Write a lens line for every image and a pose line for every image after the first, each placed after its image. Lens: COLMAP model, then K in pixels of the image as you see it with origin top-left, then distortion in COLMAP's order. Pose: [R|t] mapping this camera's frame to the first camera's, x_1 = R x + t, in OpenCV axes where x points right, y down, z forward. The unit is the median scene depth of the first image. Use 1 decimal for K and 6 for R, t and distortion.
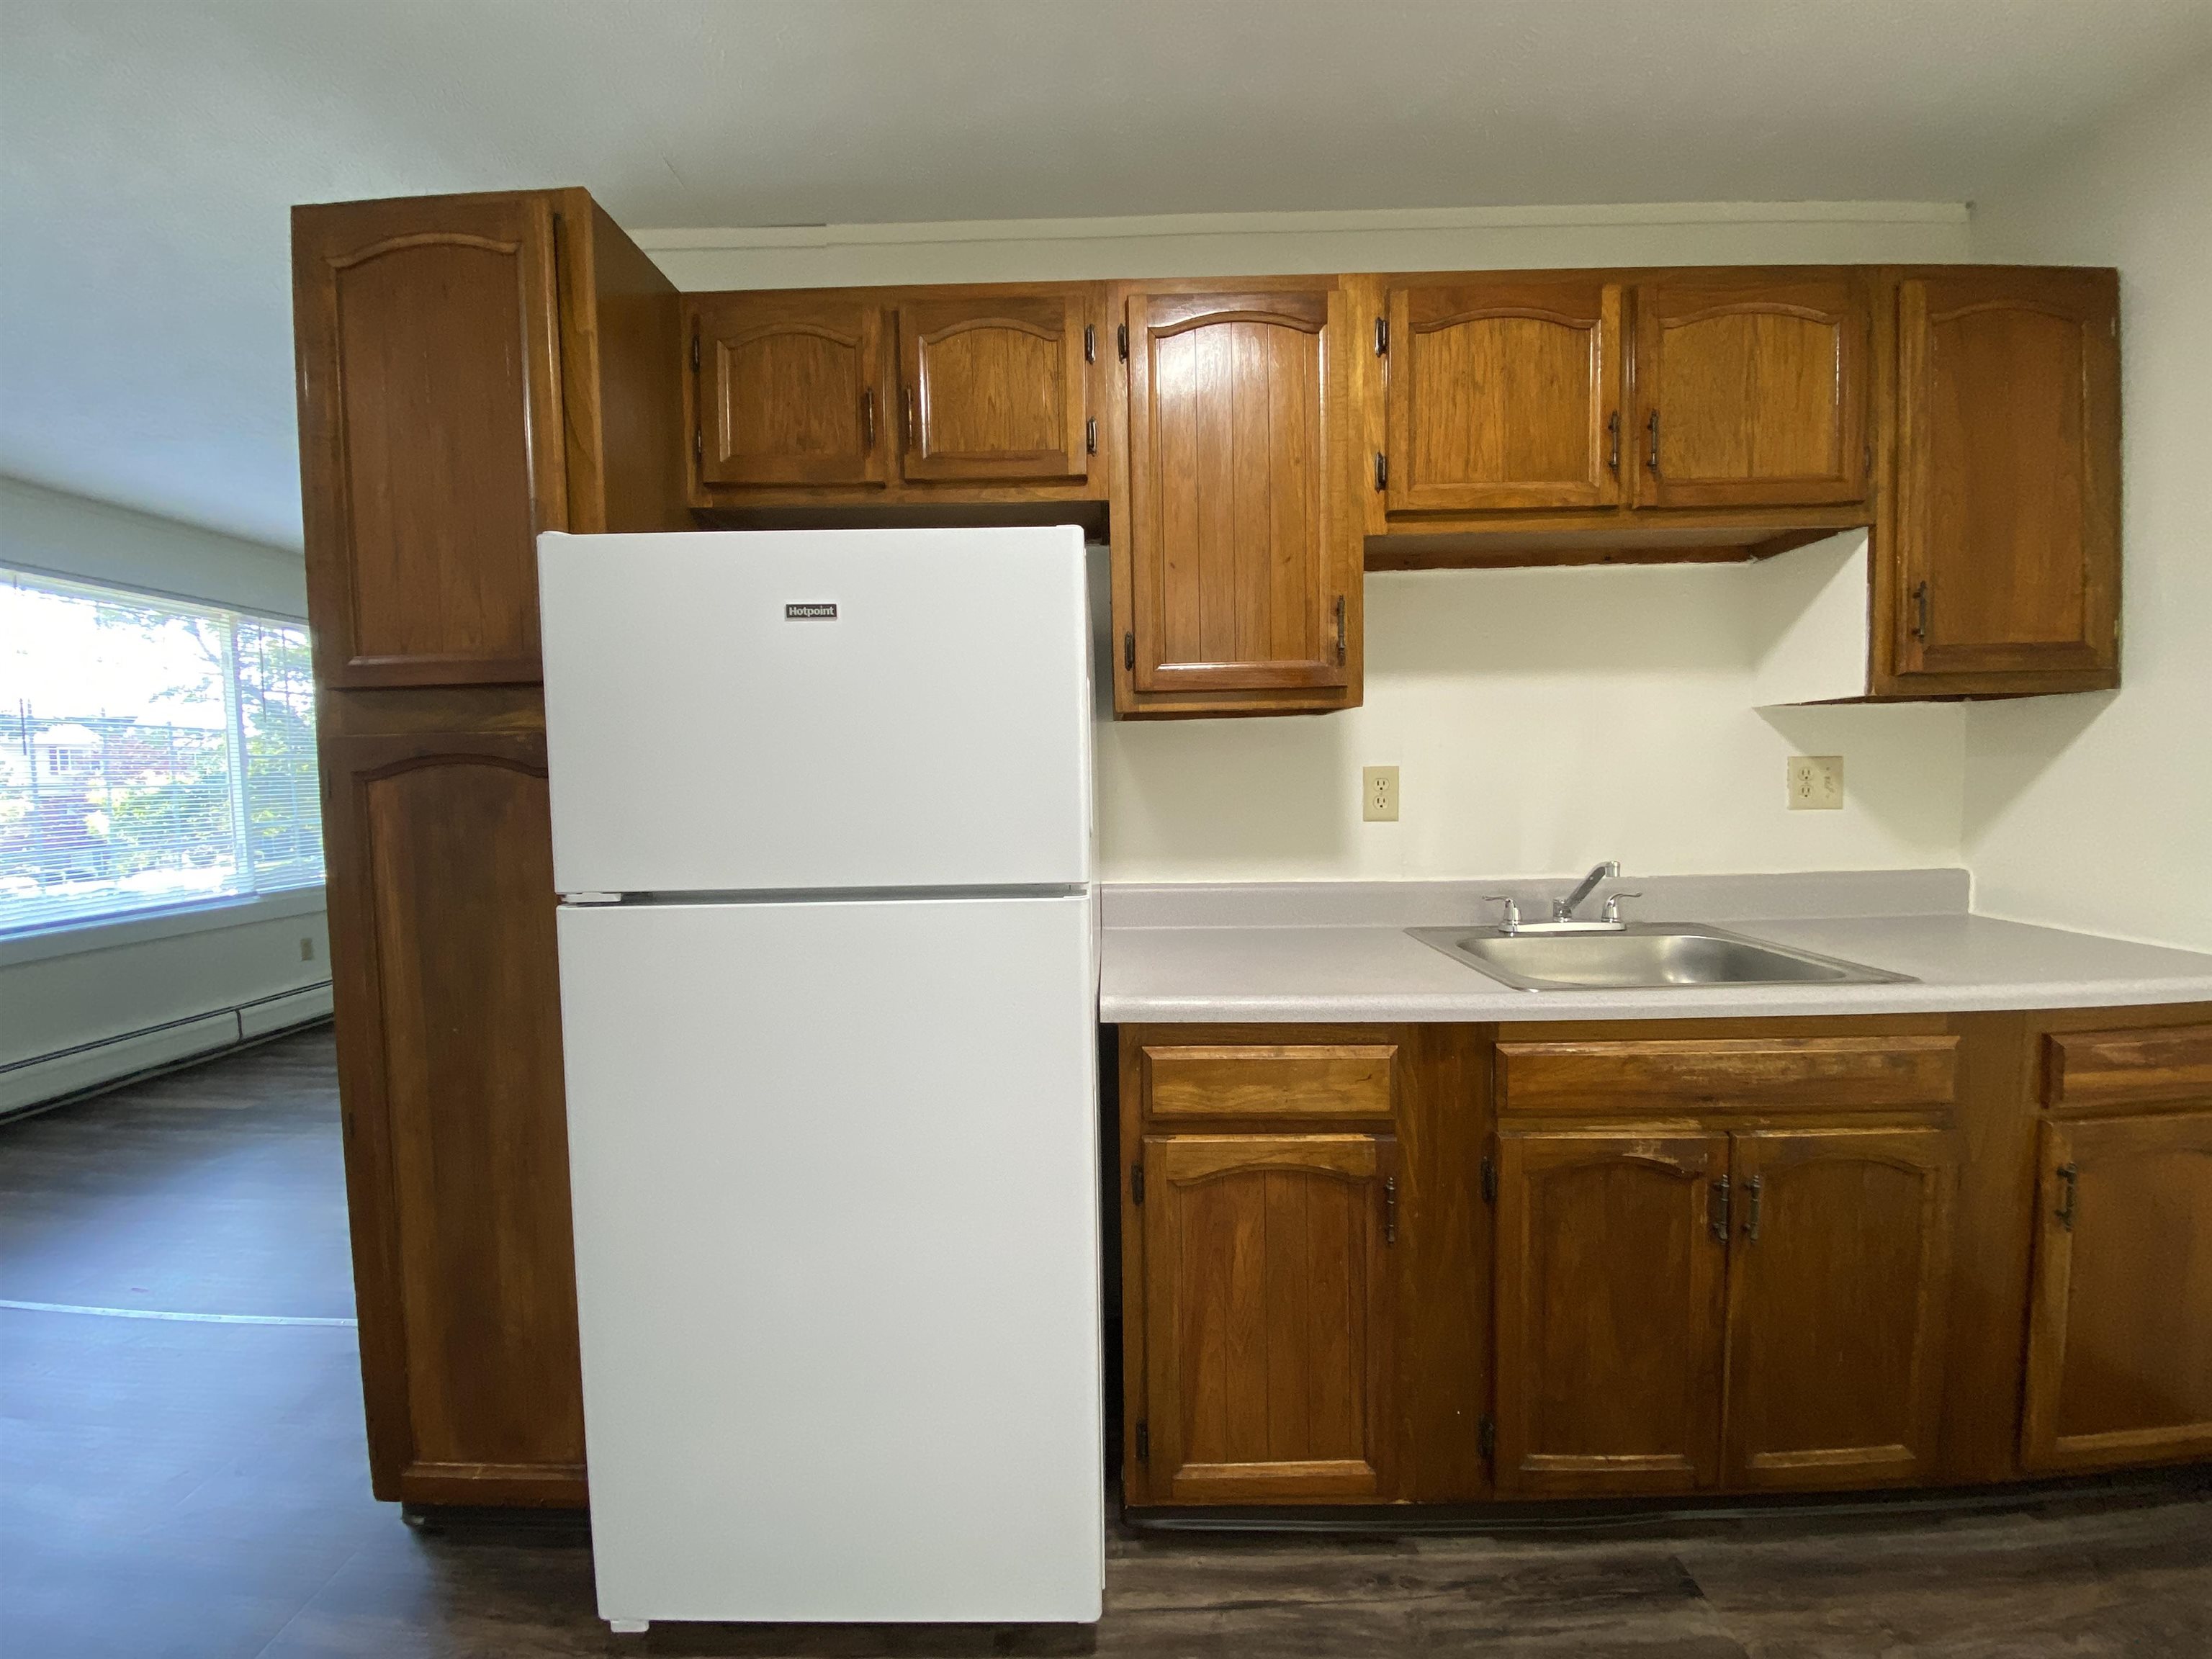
lens RADIAL K [[895.0, 0, 1091.4], [0, 895.0, 820.6], [0, 0, 1]] dist [0.008263, -0.013004]
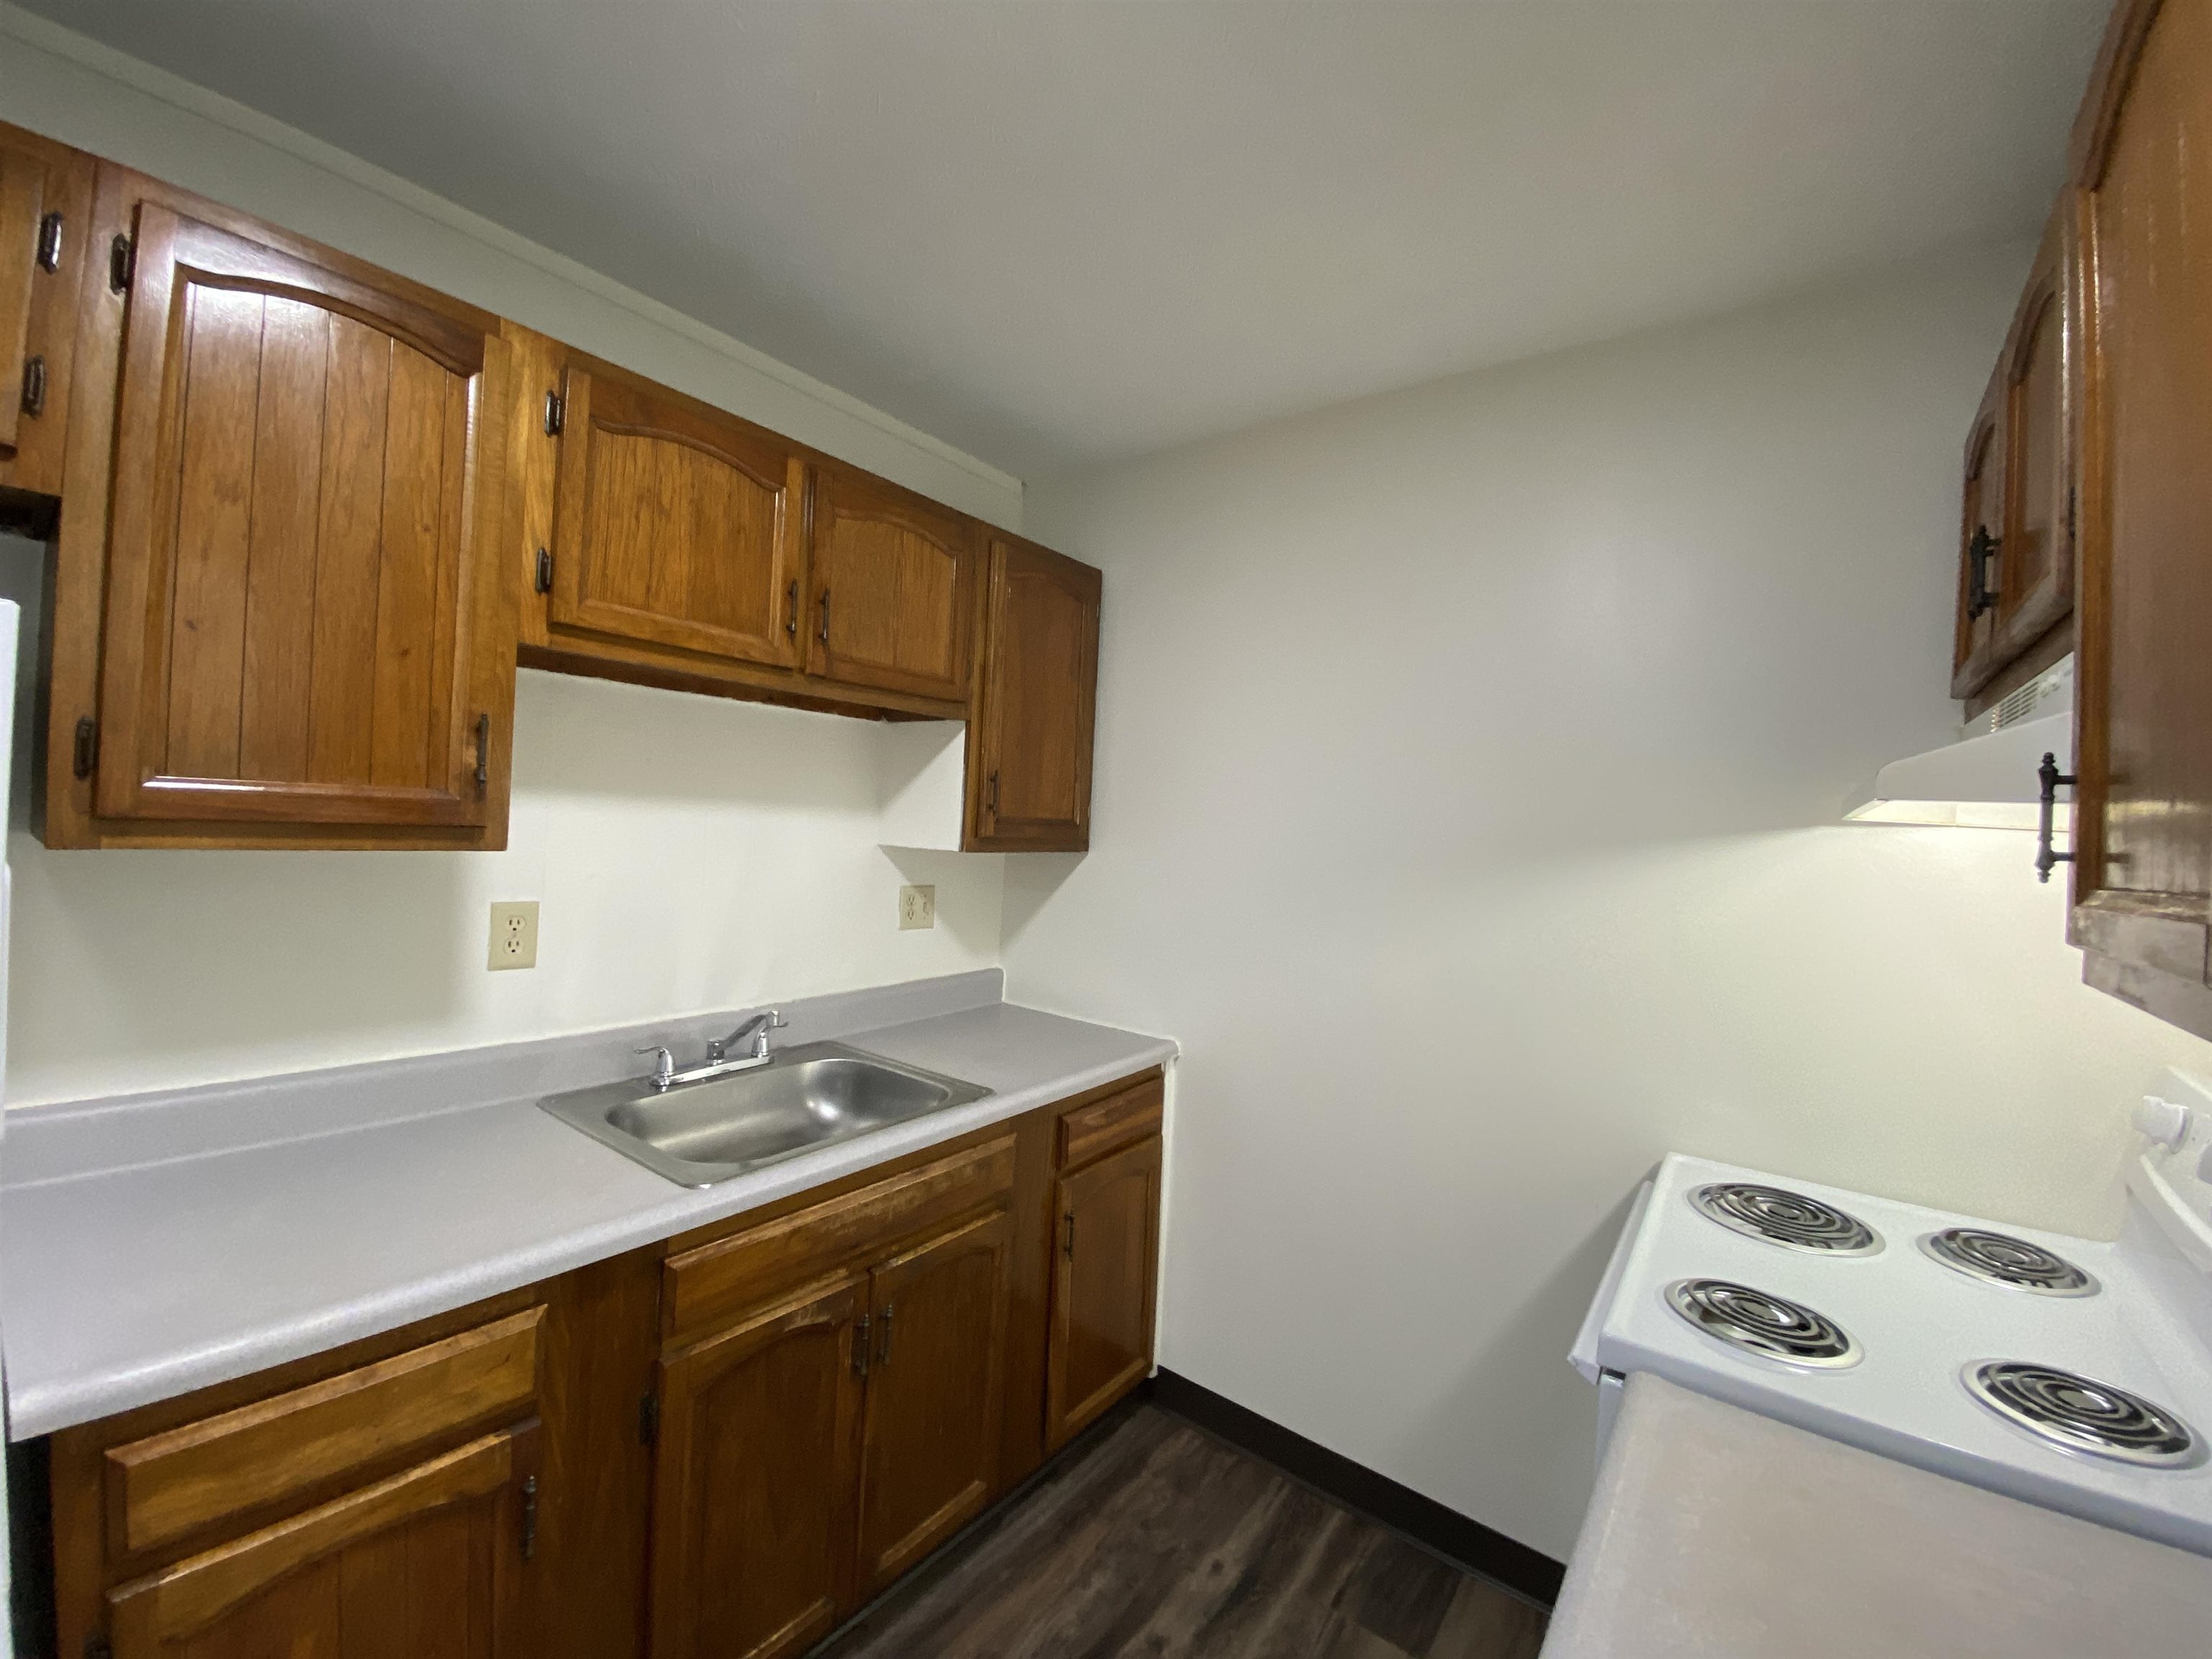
lens RADIAL K [[901.7, 0, 1097.5], [0, 901.7, 816.5], [0, 0, 1]] dist [0.018792, -0.017640]
pose [[0.600534, 0.053269, 0.797823, -0.031323], [-0.020933, 0.998484, -0.050911, -0.132710], [-0.799325, 0.013873, 0.600739, 0.084229]]
